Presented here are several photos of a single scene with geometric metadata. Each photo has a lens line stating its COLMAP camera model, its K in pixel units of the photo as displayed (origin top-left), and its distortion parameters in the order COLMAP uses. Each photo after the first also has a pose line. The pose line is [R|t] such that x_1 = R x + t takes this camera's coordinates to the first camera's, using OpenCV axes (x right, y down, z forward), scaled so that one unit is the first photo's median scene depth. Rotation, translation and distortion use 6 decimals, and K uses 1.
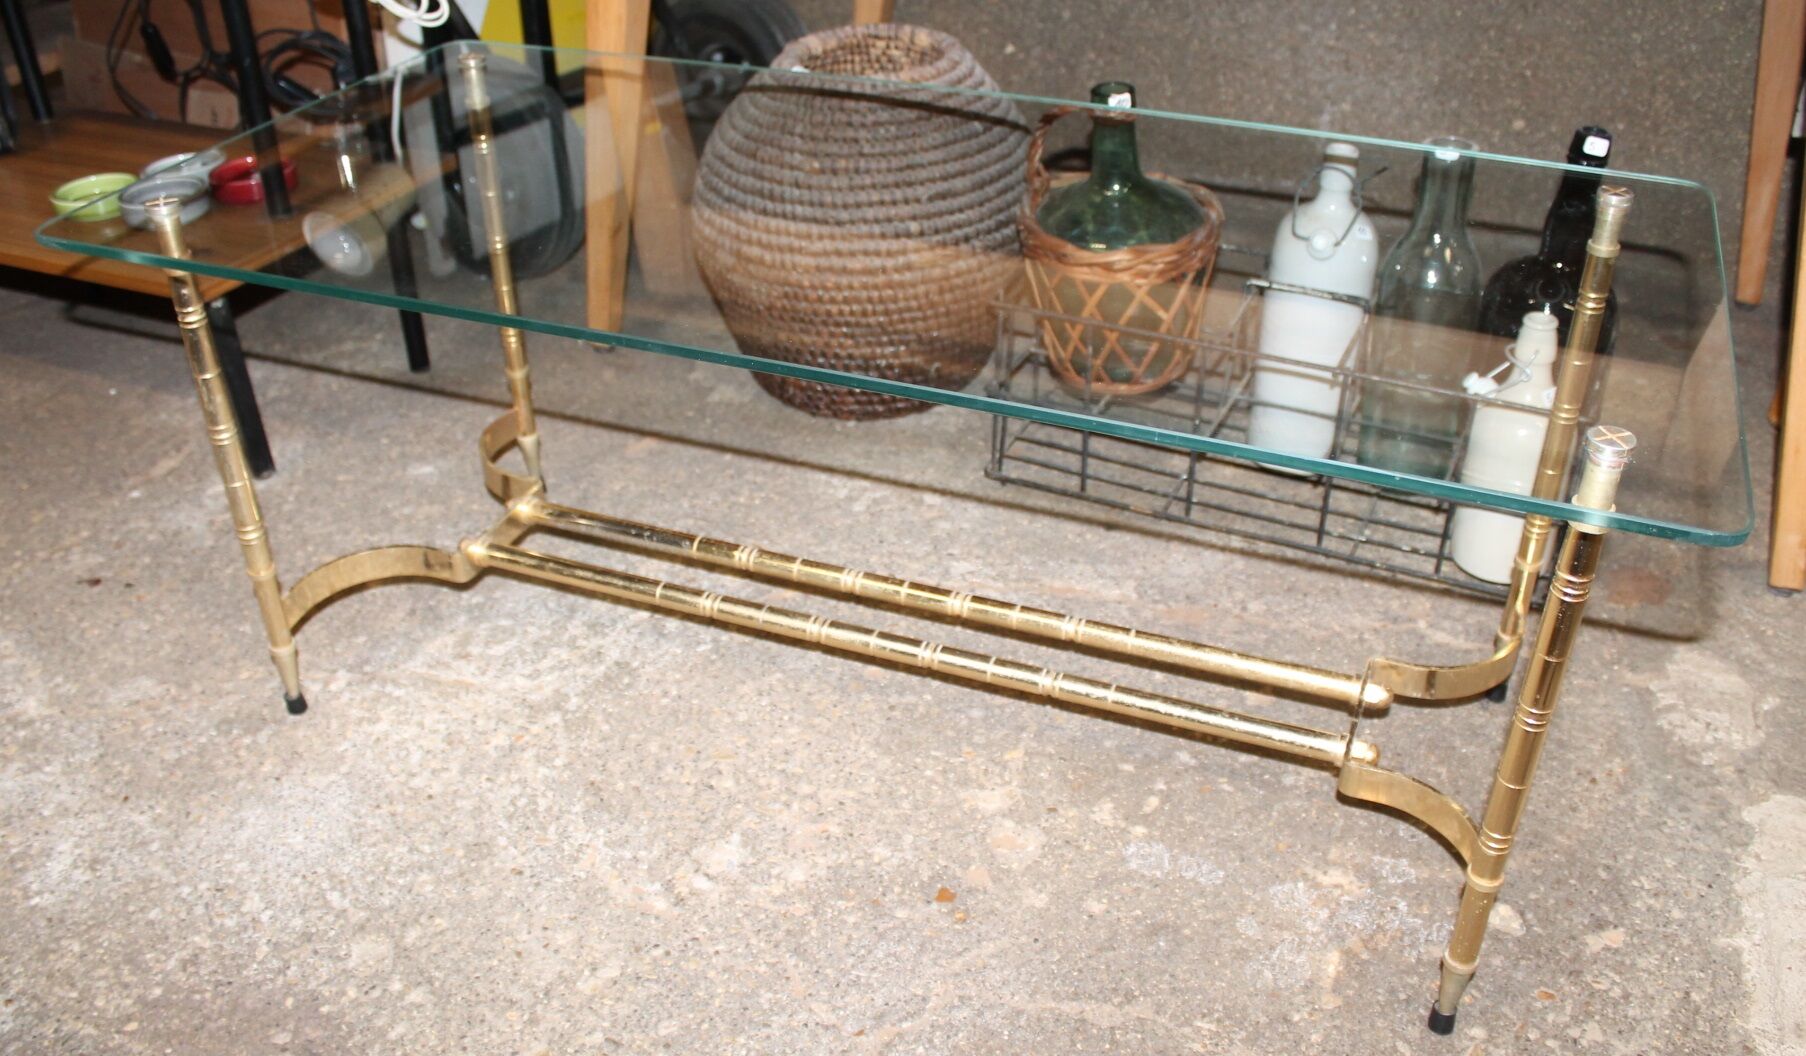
lens RADIAL K [[1624.4, 0, 905.7], [0, 1624.4, 540.0], [0, 0, 1]] dist [-0.150029, 0.111579]
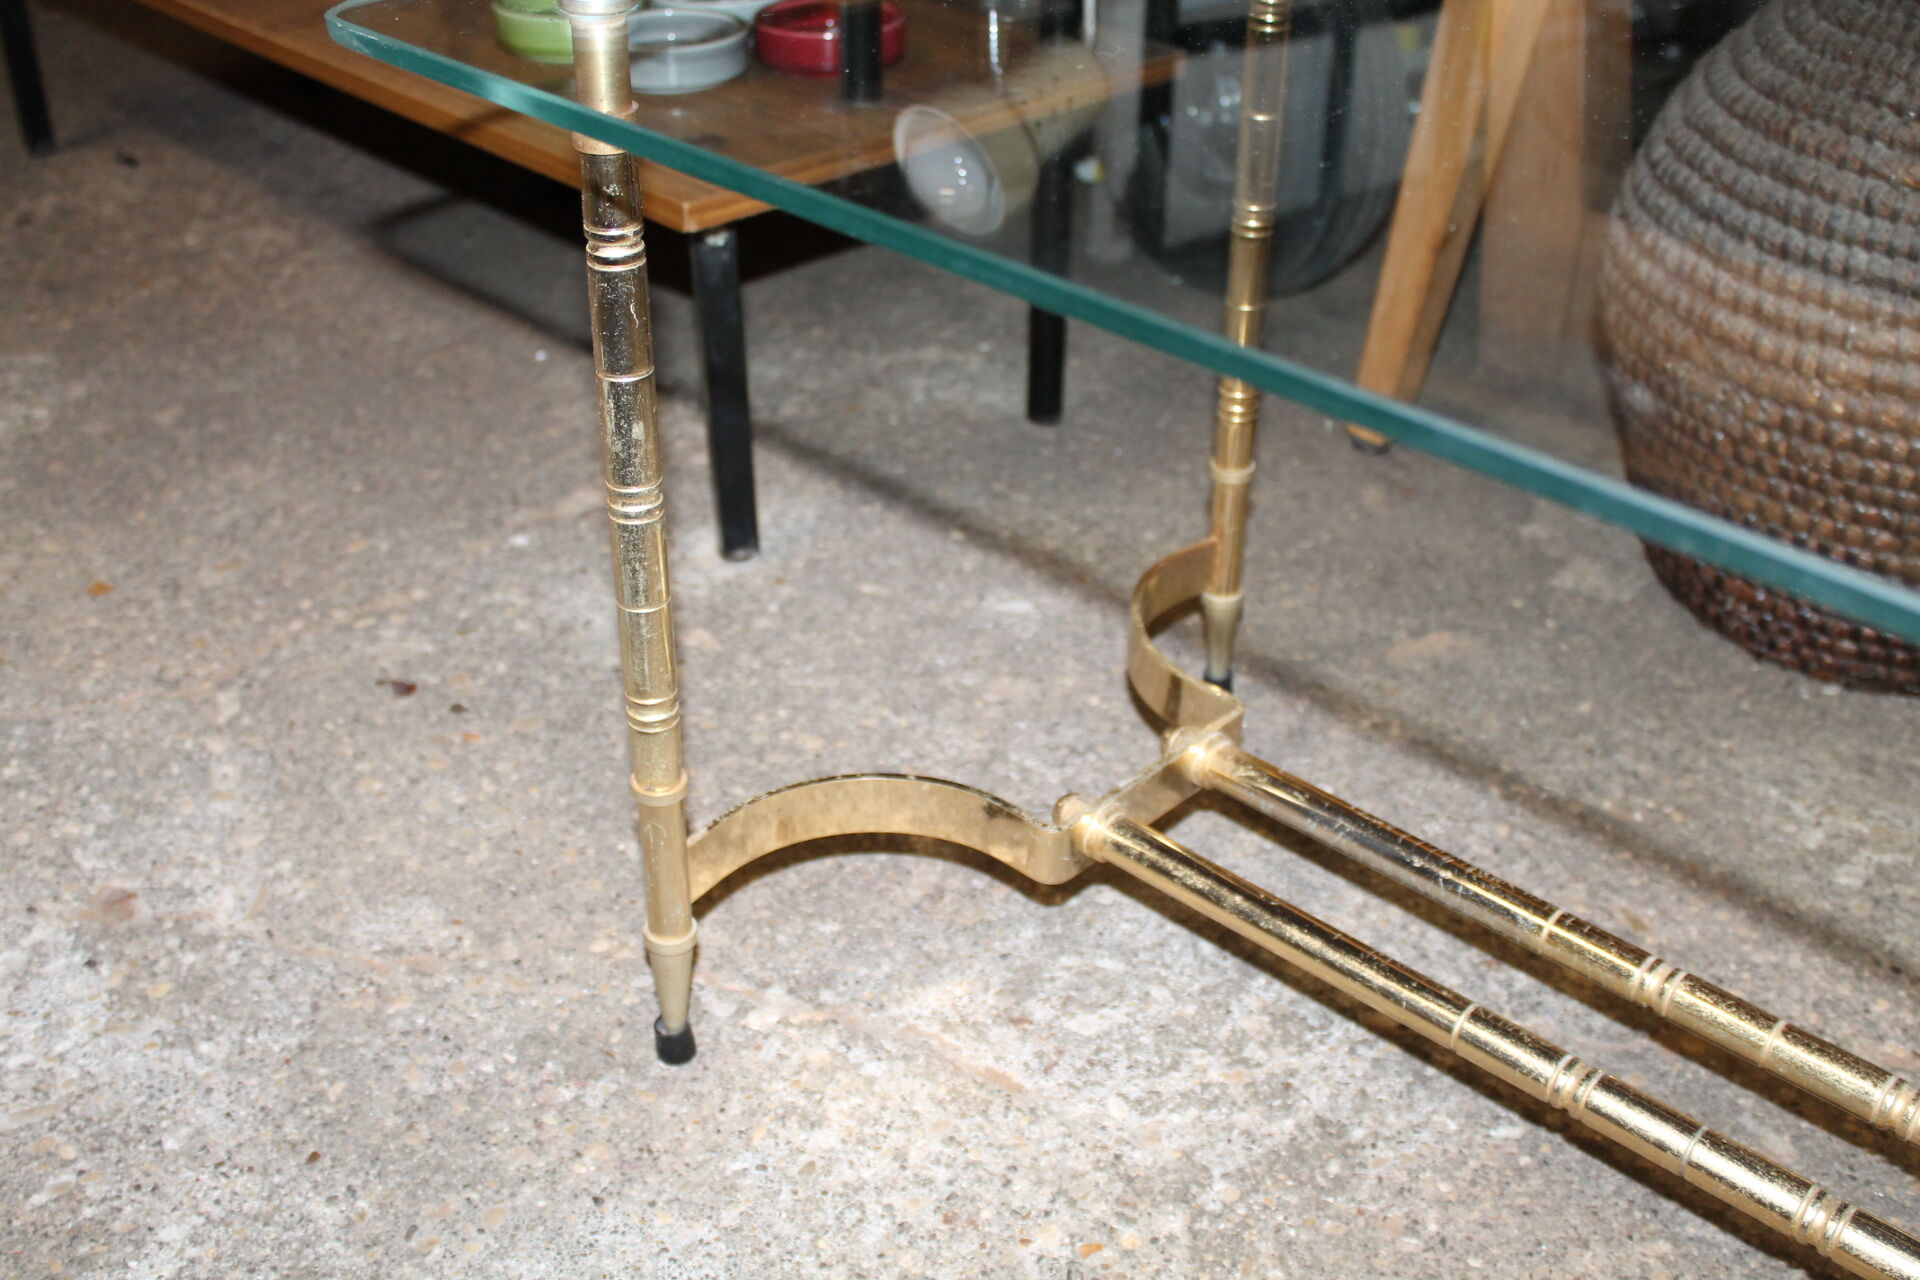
lens RADIAL K [[2215.6, 0, 958.1], [0, 2215.6, 633.3], [0, 0, 1]] dist [-0.107783, 0.000000]
pose [[0.932524, 0.209618, -0.294040, -0.106979], [-0.215685, 0.976389, 0.012031, -0.044500], [0.289620, 0.052200, 0.955717, 0.310000]]
